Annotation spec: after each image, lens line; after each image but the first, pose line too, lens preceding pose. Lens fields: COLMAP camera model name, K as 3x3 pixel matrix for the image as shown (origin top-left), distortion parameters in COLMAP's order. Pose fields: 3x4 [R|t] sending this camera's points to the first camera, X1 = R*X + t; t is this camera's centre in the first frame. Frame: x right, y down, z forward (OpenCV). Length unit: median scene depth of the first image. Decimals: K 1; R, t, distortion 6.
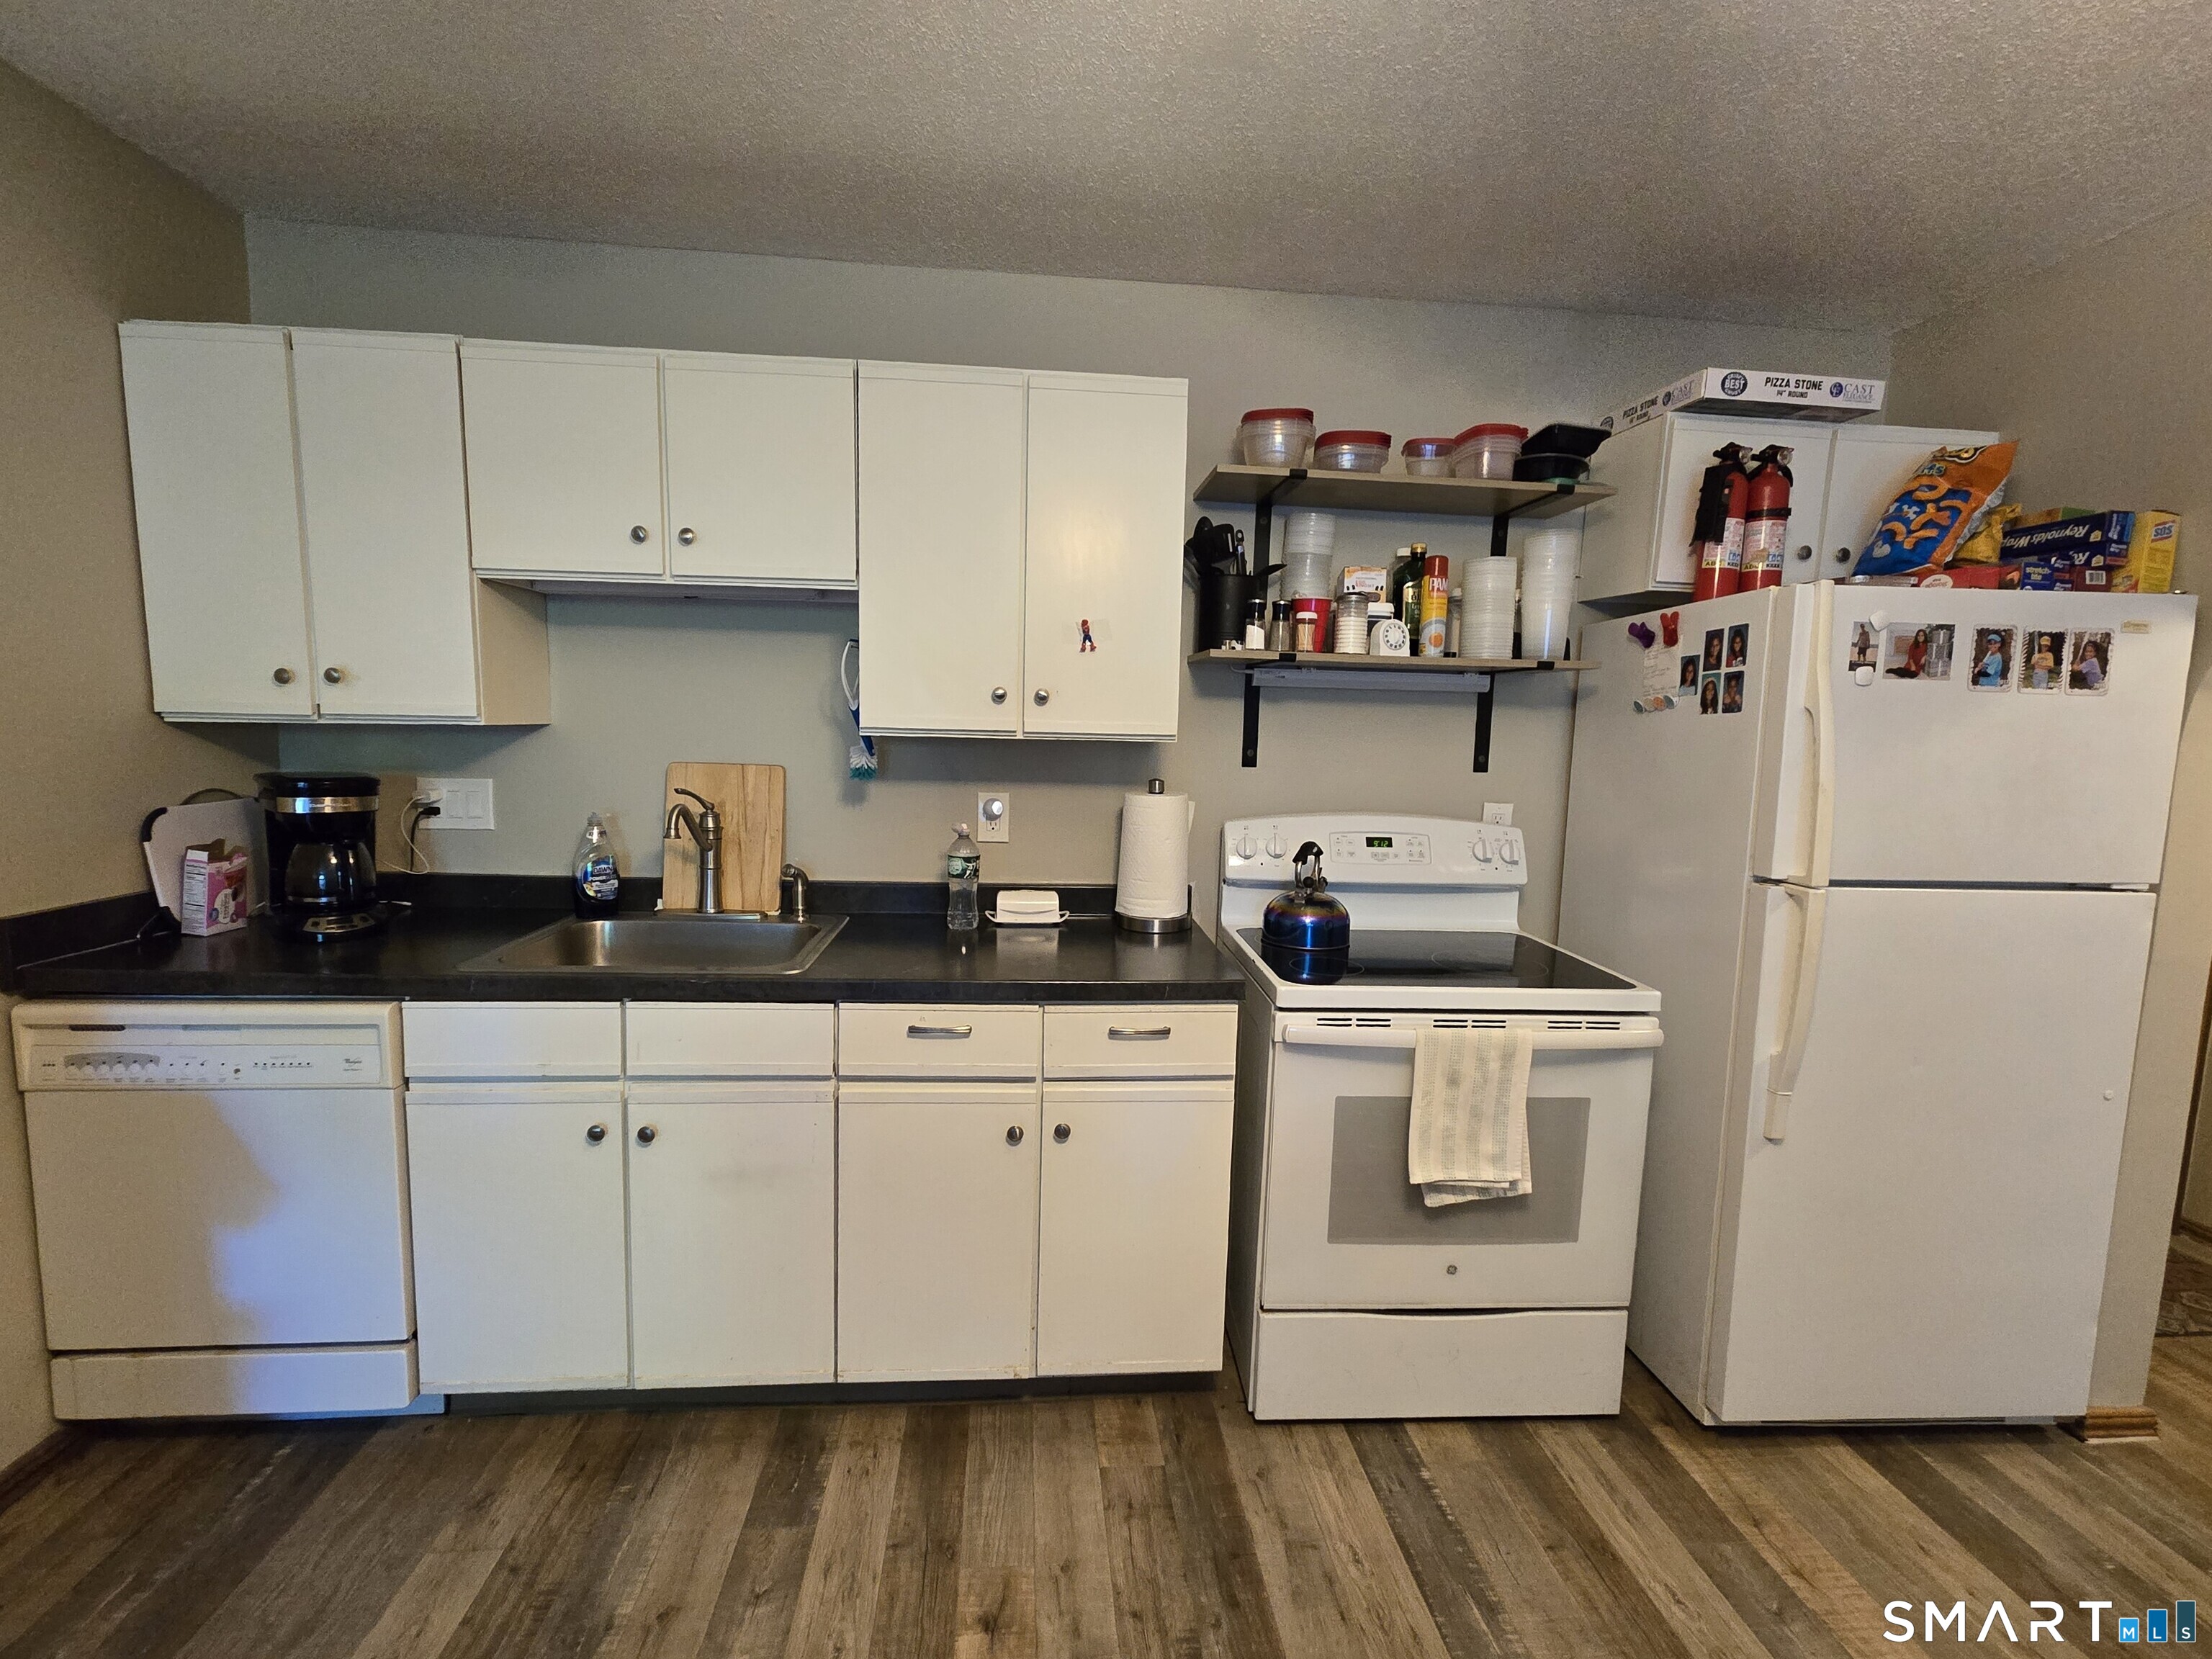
lens RADIAL K [[960.7, 0, 1102.7], [0, 960.7, 832.1], [0, 0, 1]] dist [0.001093, 0.000480]
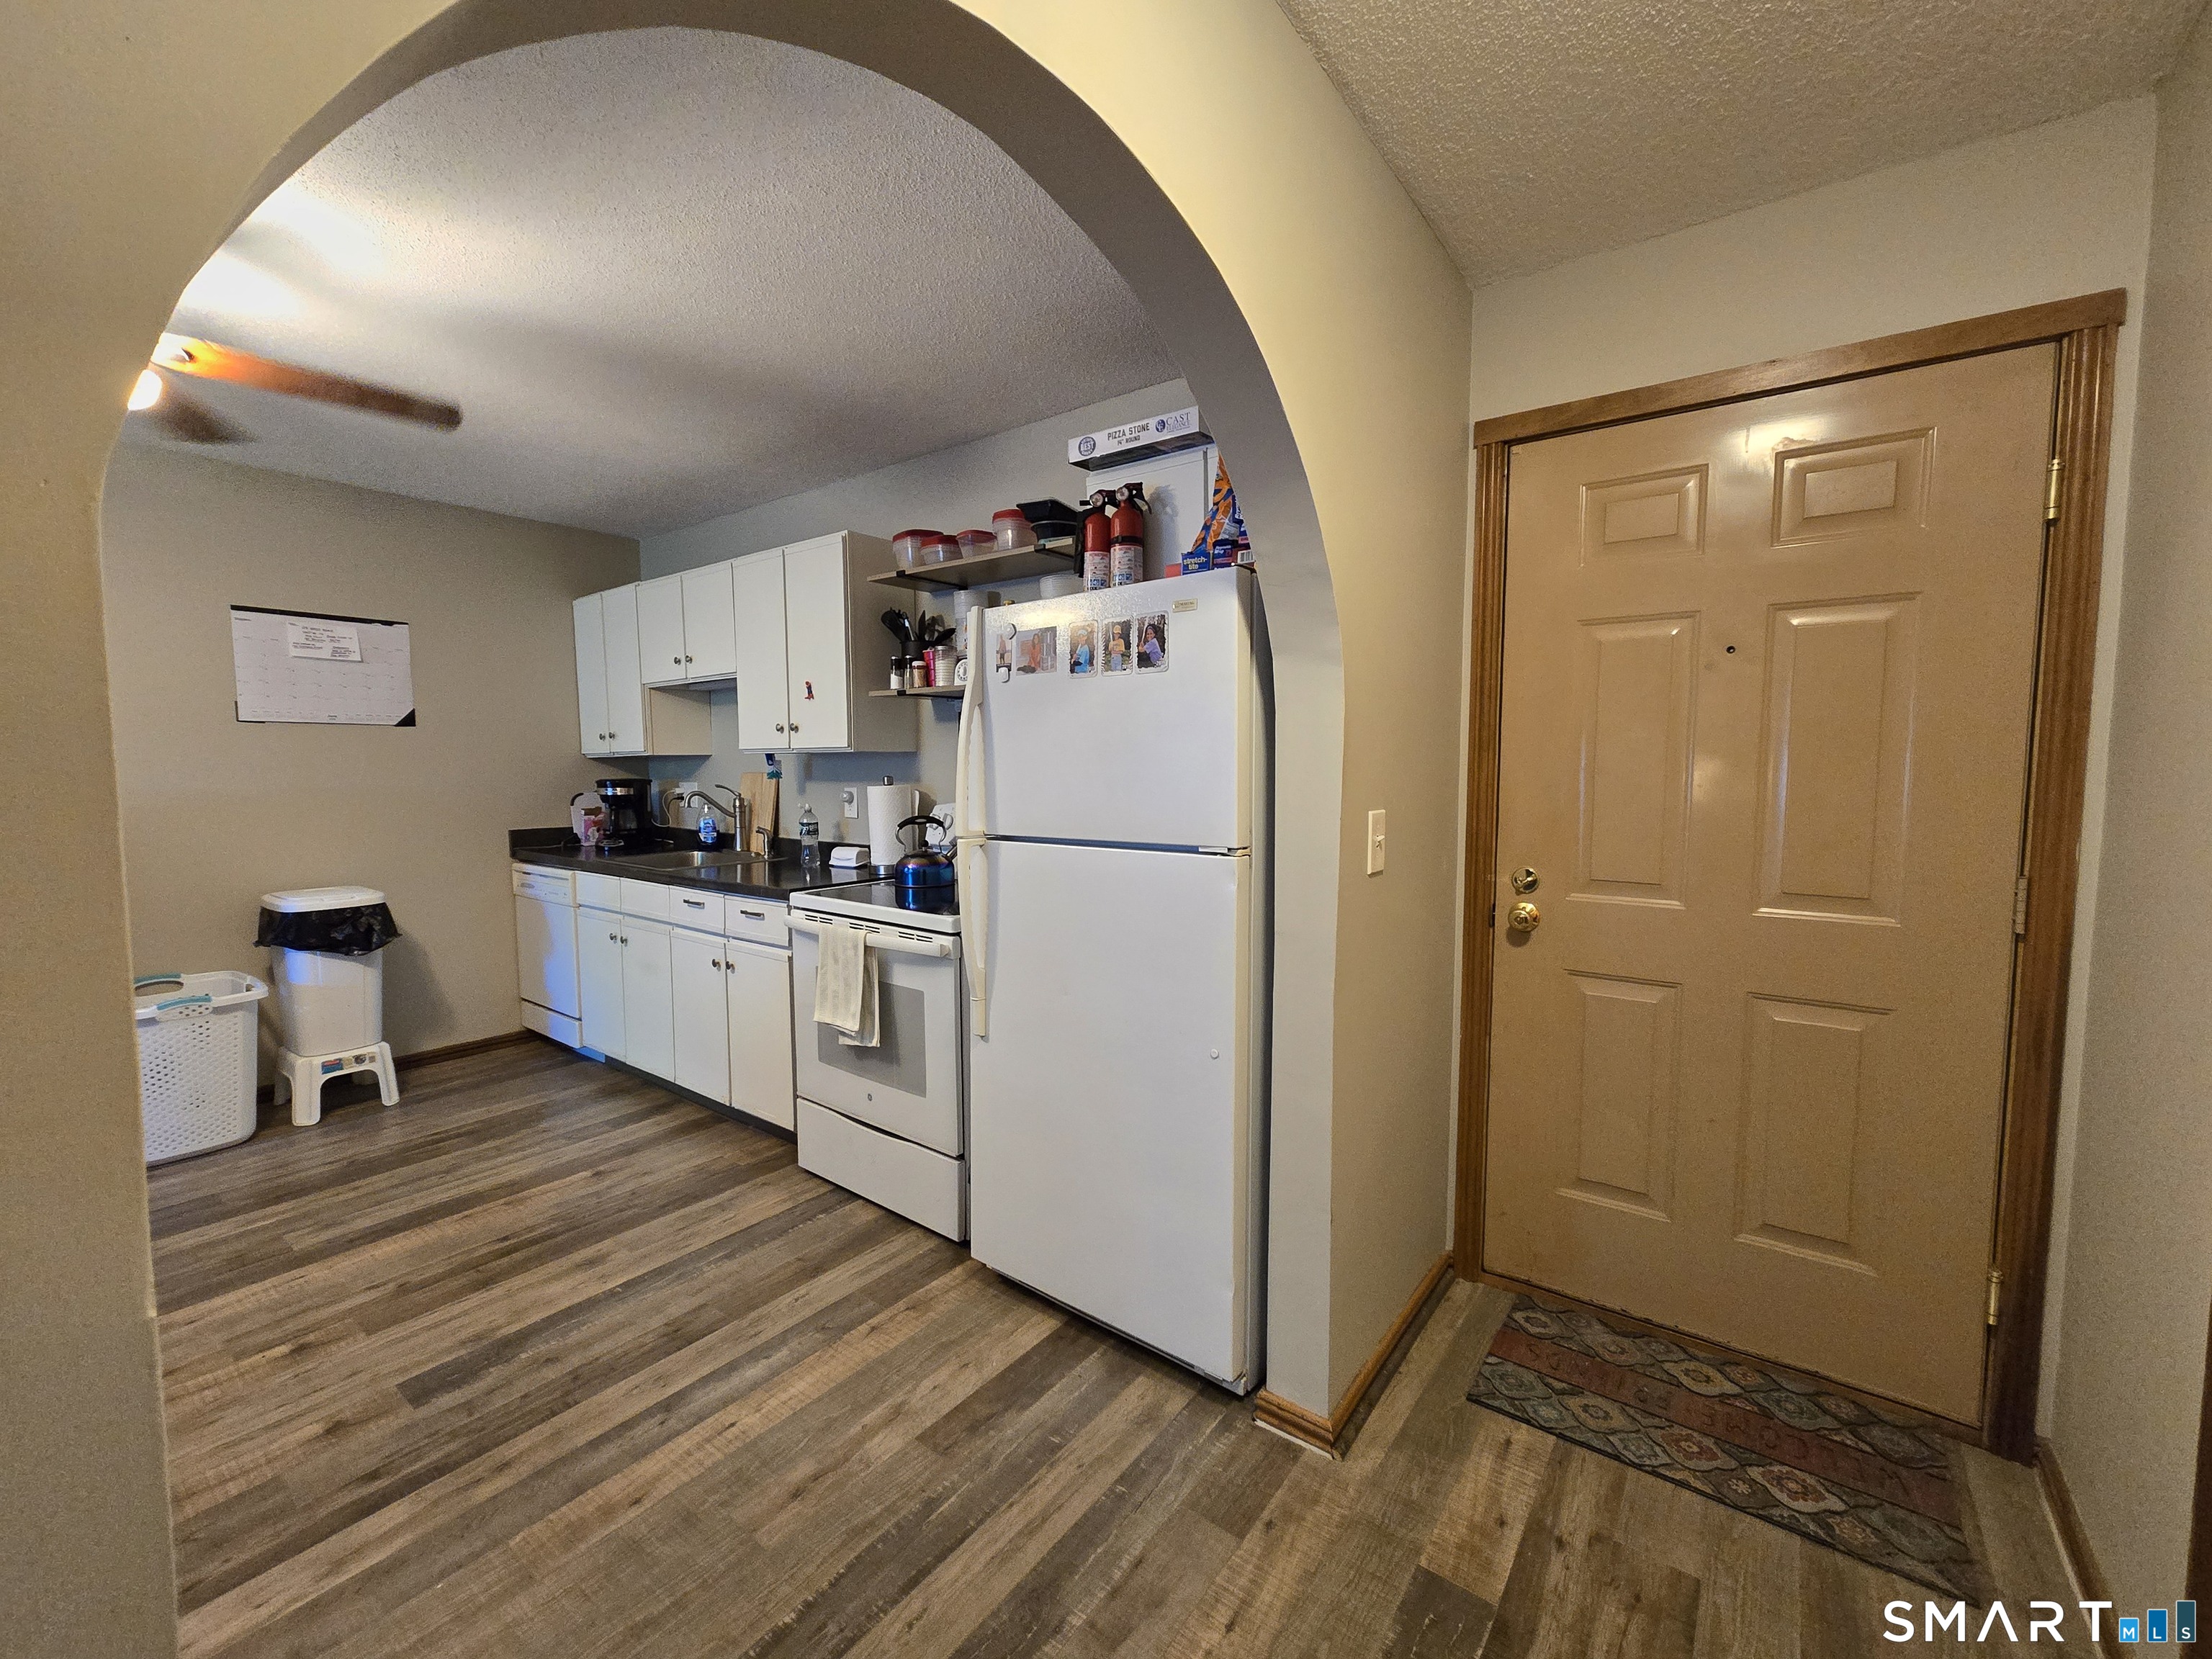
lens RADIAL K [[890.9, 0, 1106.9], [0, 890.9, 826.4], [0, 0, 1]] dist [0.000349, 0.000181]
pose [[0.750578, 0.016959, -0.660564, 1.604926], [-0.048676, 0.998374, -0.029678, 0.065299], [0.658986, 0.054429, 0.750183, 0.197287]]
